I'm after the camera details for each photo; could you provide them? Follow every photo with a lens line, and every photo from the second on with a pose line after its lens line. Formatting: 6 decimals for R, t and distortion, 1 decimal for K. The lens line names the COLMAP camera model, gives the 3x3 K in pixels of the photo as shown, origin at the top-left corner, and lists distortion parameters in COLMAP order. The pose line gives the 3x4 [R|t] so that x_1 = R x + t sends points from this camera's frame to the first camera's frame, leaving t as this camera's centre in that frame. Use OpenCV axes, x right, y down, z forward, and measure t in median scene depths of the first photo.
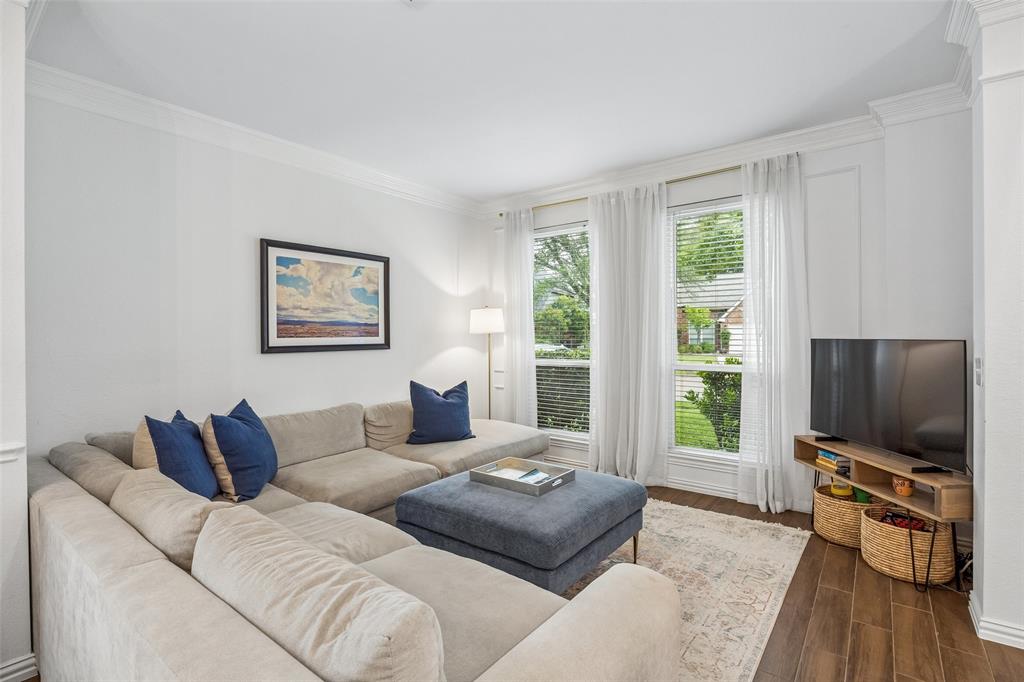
lens RADIAL K [[485.2, 0, 517.0], [0, 485.2, 342.0], [0, 0, 1]] dist [-0.009056, 0.002363]
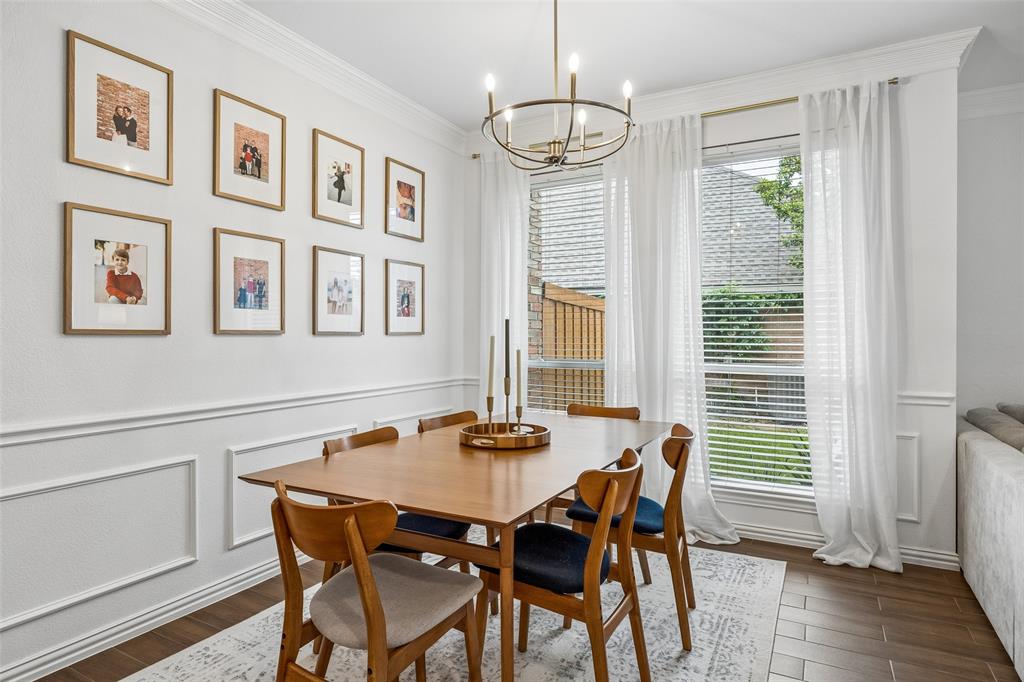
lens RADIAL K [[569.0, 0, 507.5], [0, 569.0, 335.6], [0, 0, 1]] dist [-0.006857, -0.000825]
pose [[0.141901, 0.014506, -0.989775, 0.419633], [-0.014444, 0.999817, 0.012583, 0.061950], [0.989776, 0.012511, 0.142084, -0.544878]]
